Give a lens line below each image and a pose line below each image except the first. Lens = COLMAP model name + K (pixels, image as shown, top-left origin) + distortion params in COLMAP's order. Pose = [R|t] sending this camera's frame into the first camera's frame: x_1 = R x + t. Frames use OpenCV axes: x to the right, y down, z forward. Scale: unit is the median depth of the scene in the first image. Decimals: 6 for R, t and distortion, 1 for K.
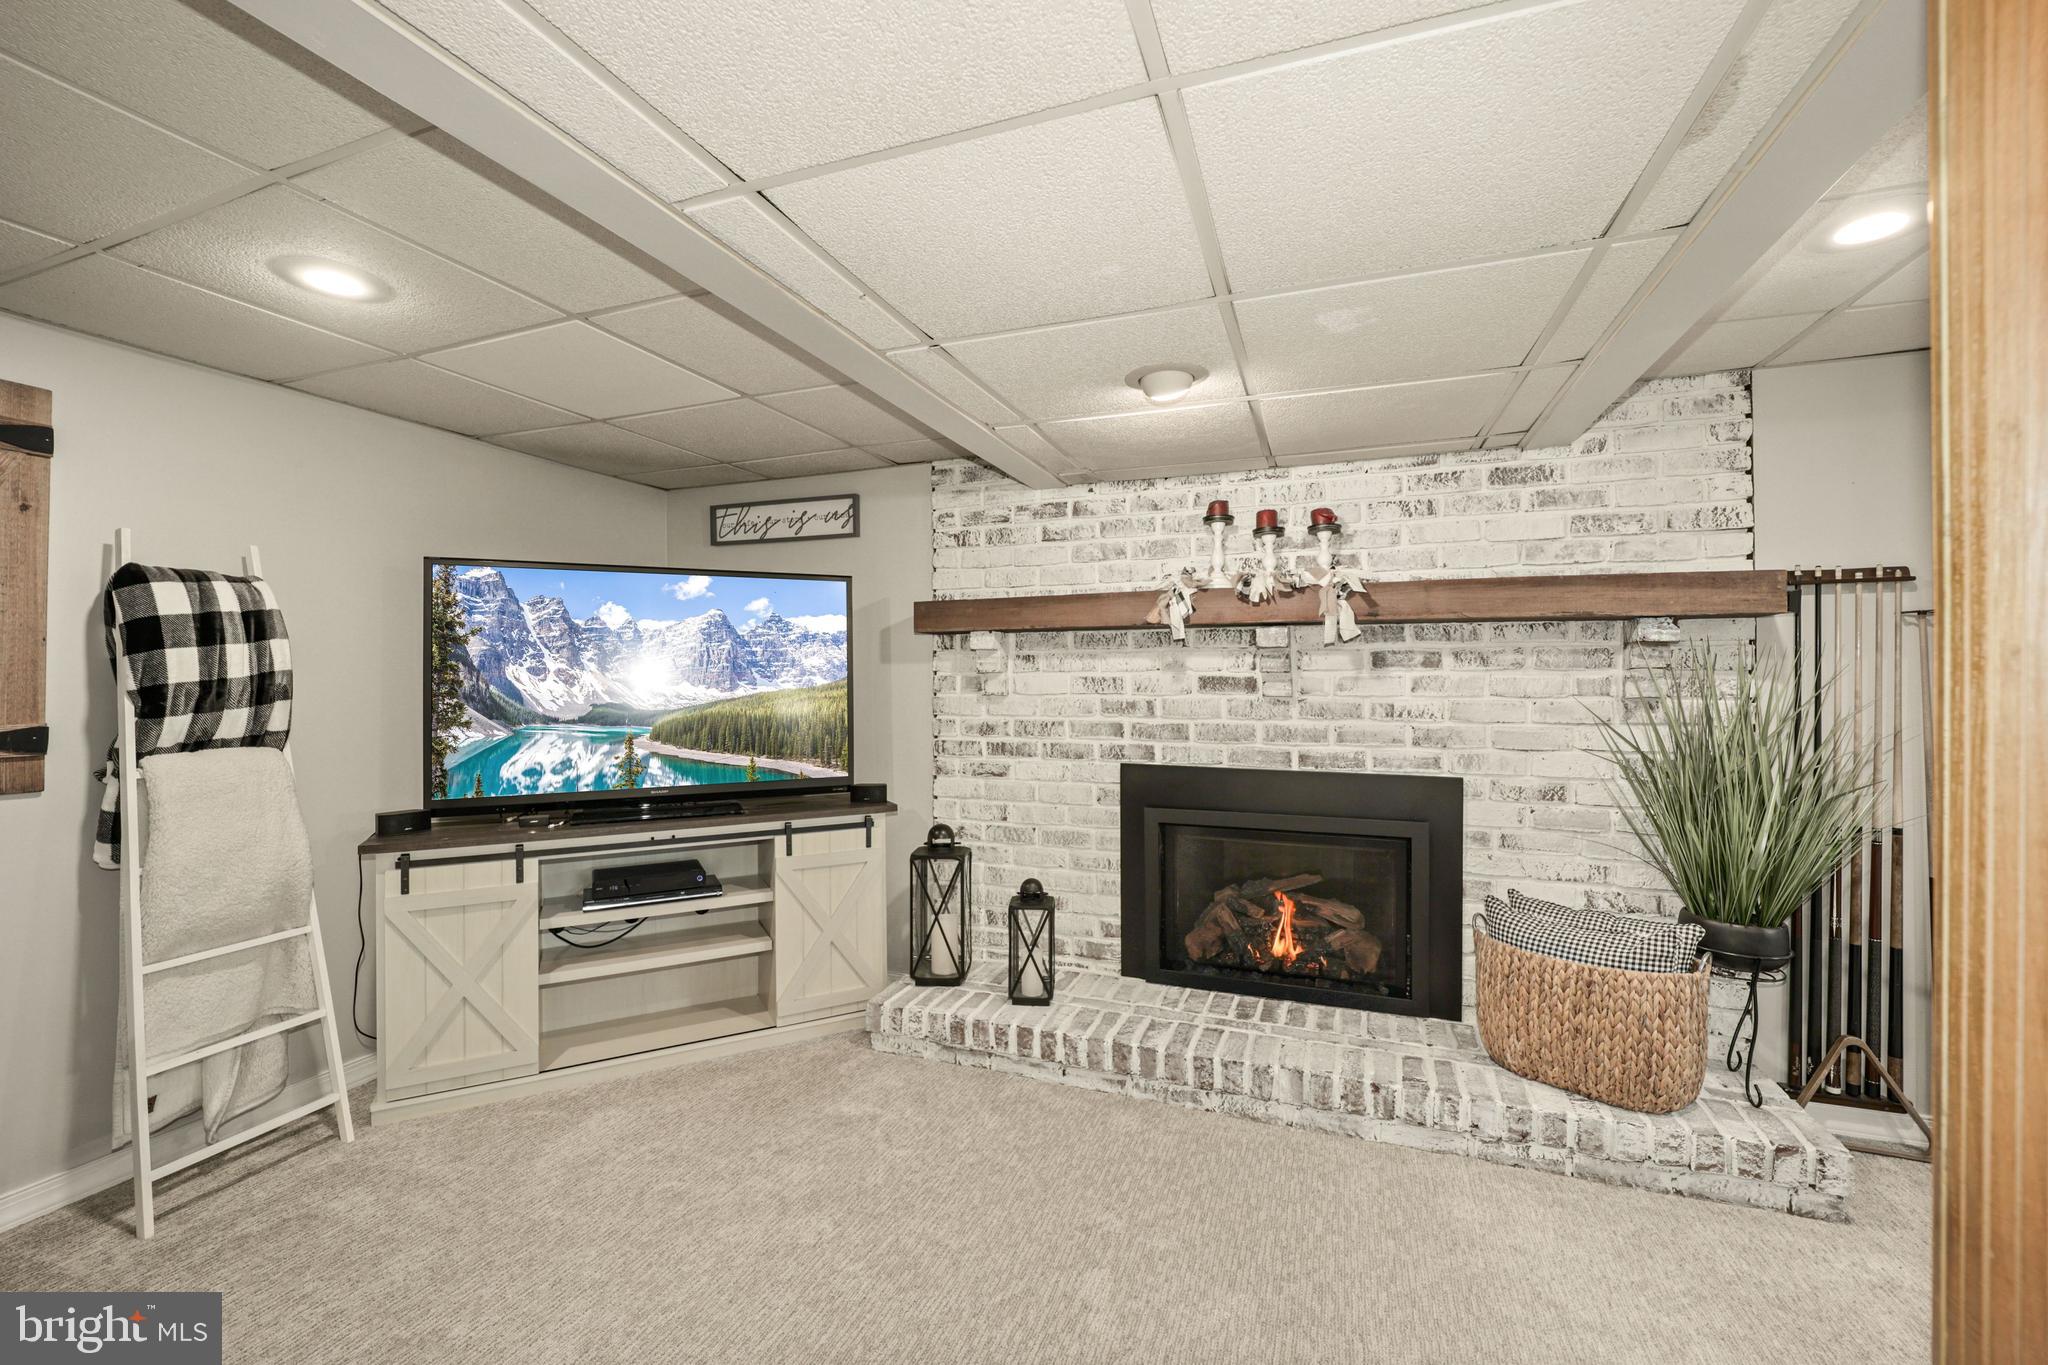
lens RADIAL K [[827.4, 0, 1020.7], [0, 827.4, 677.3], [0, 0, 1]] dist [-0.001149, -0.006914]
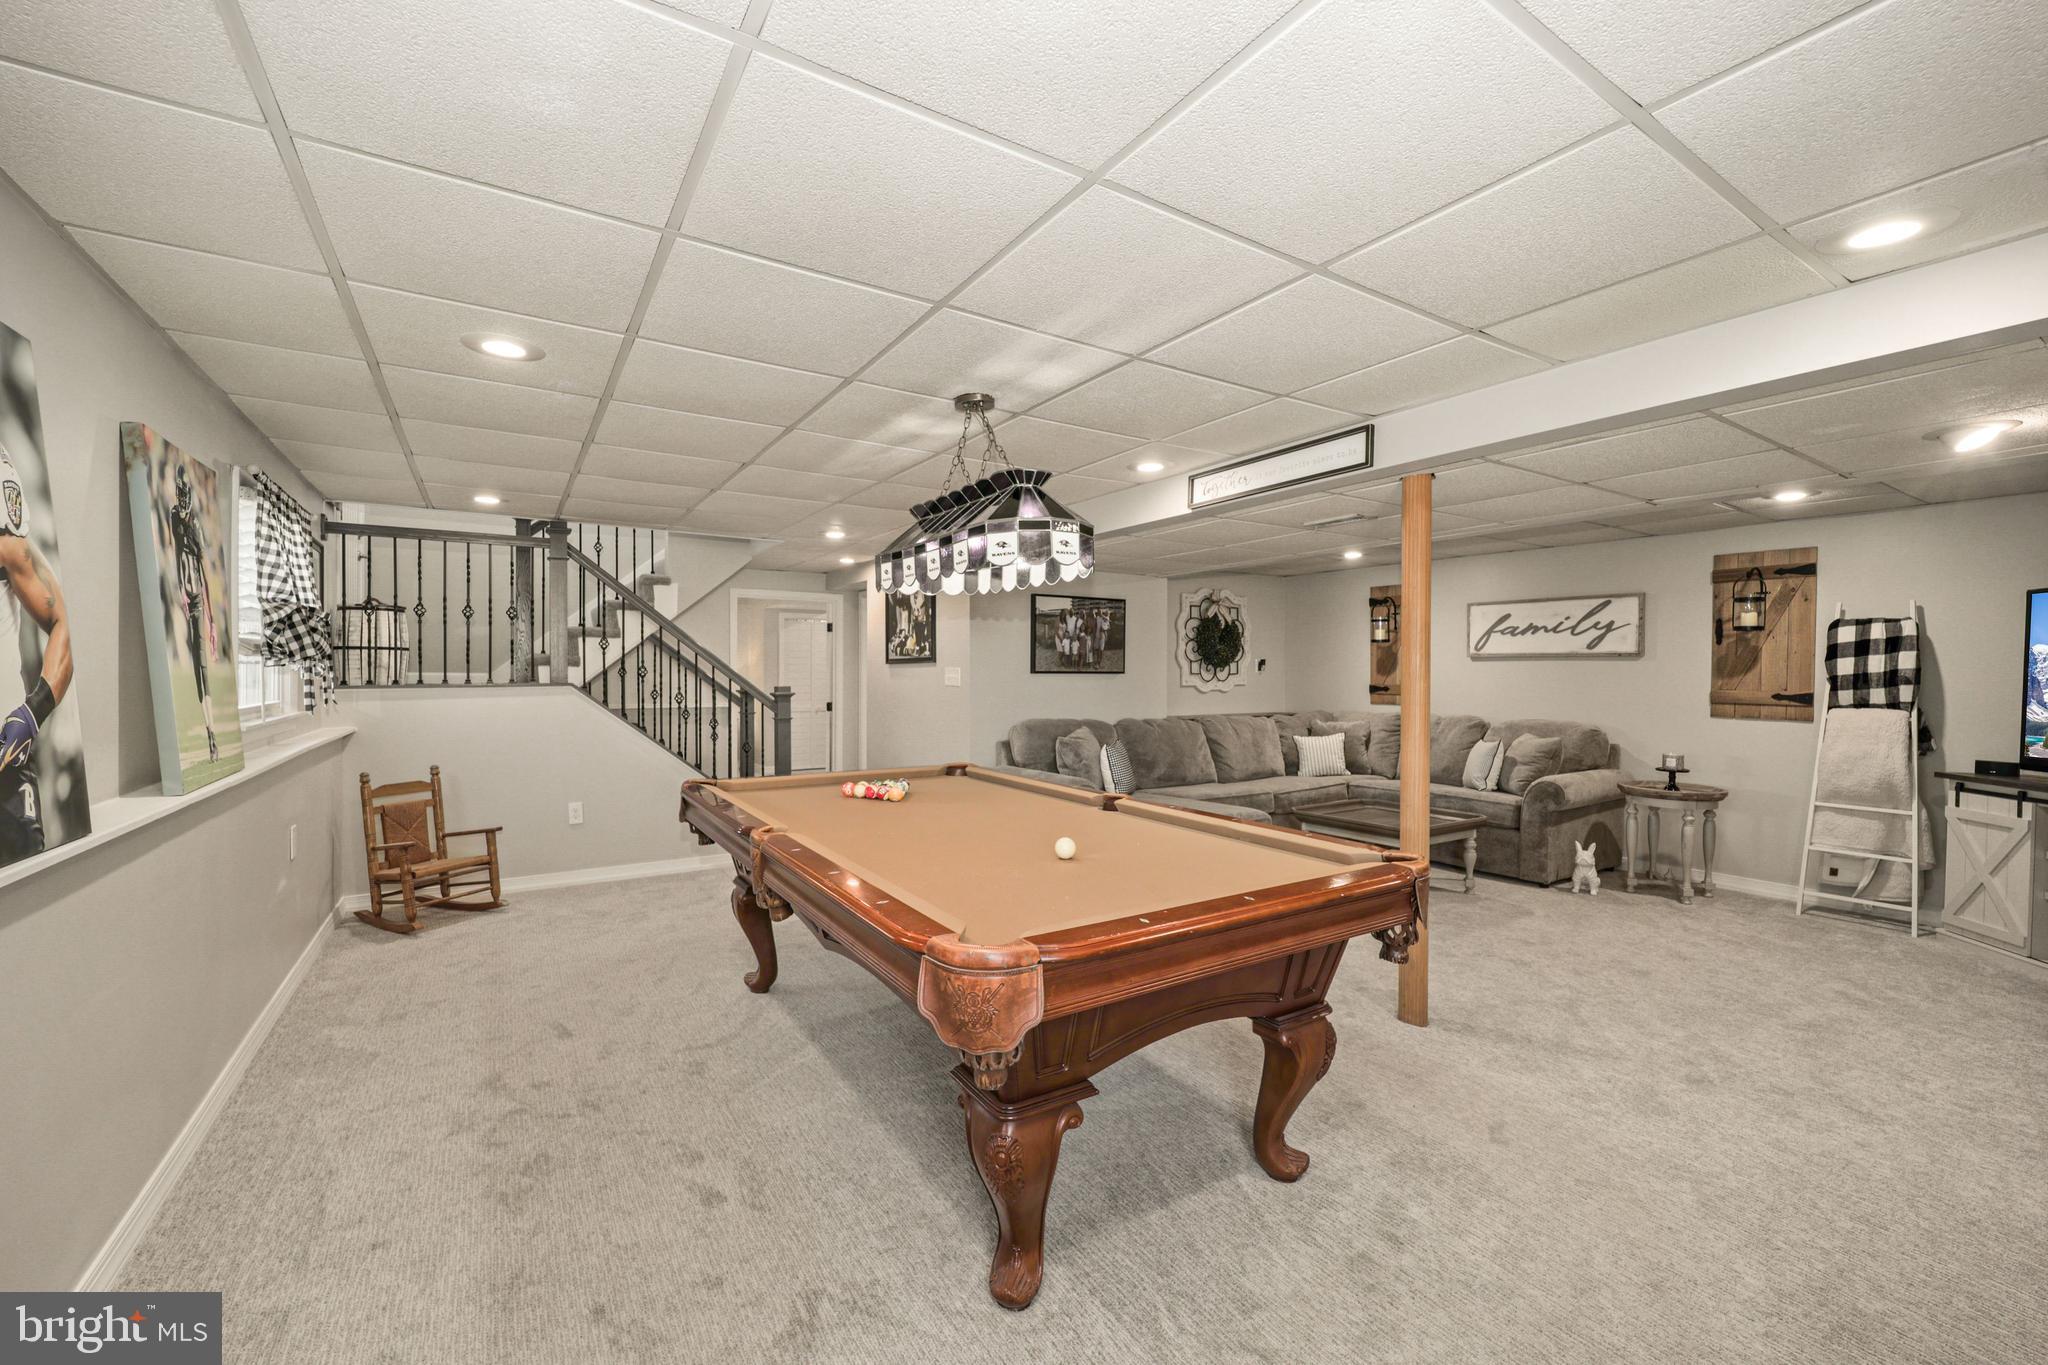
lens RADIAL K [[827.4, 0, 1020.7], [0, 827.4, 677.3], [0, 0, 1]] dist [-0.001149, -0.006914]
pose [[-0.607656, 0.005496, -0.794181, 1.741596], [-0.004338, 0.999938, 0.010239, 0.000910], [0.794189, 0.009667, -0.607595, 0.546675]]
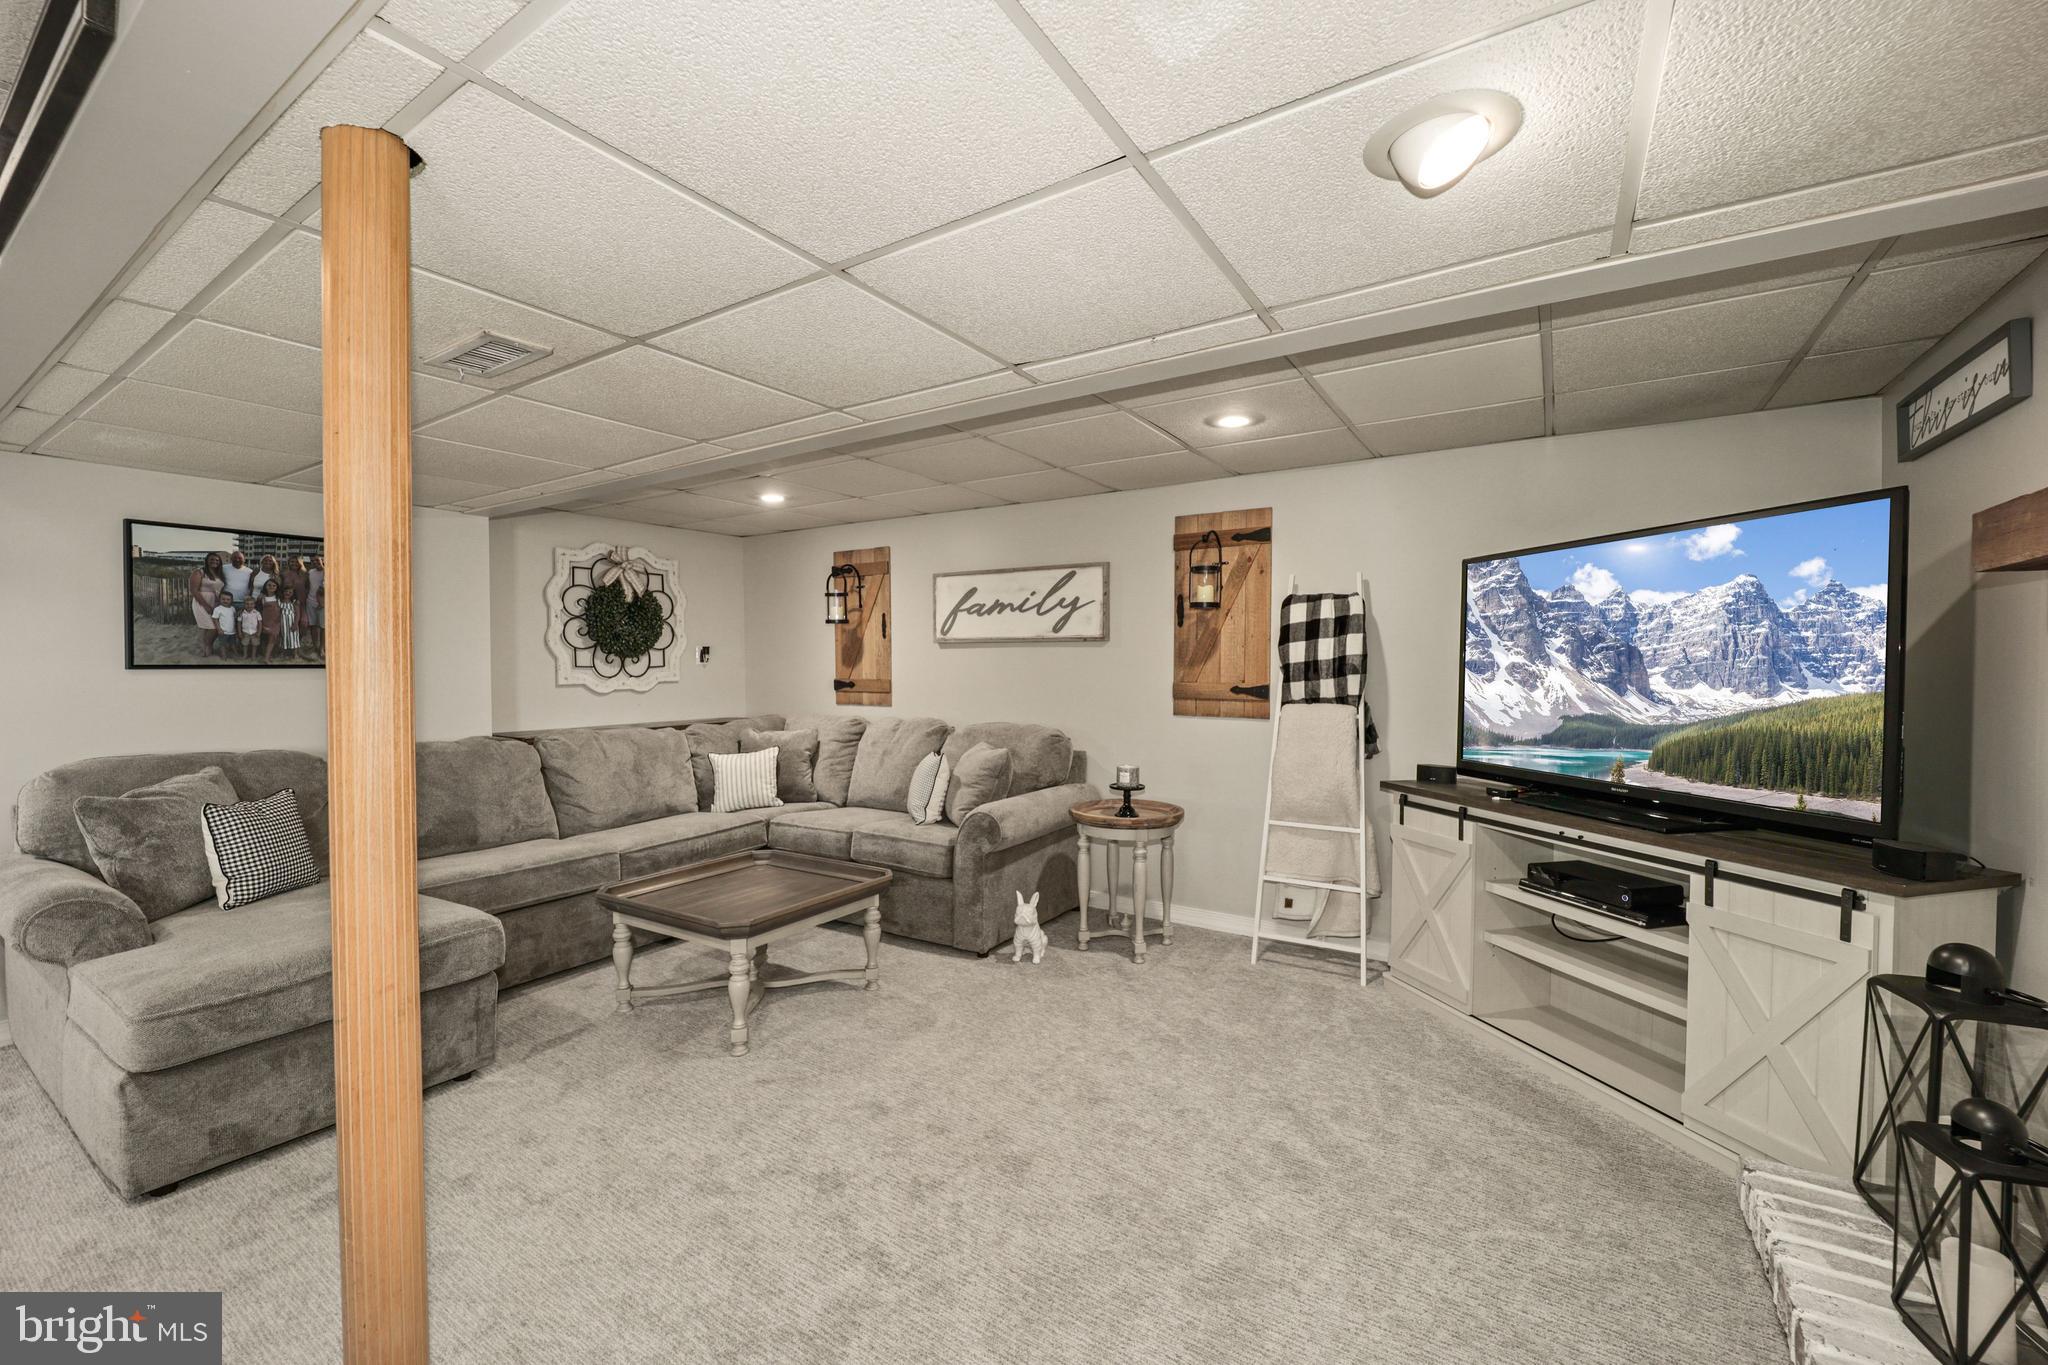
lens RADIAL K [[827.4, 0, 1020.7], [0, 827.4, 677.3], [0, 0, 1]] dist [-0.001149, -0.006914]
pose [[-0.217145, 0.019007, -0.975954, 0.706516], [0.000837, 0.999814, 0.019286, 0.003425], [0.976139, 0.003371, -0.217121, 0.739322]]
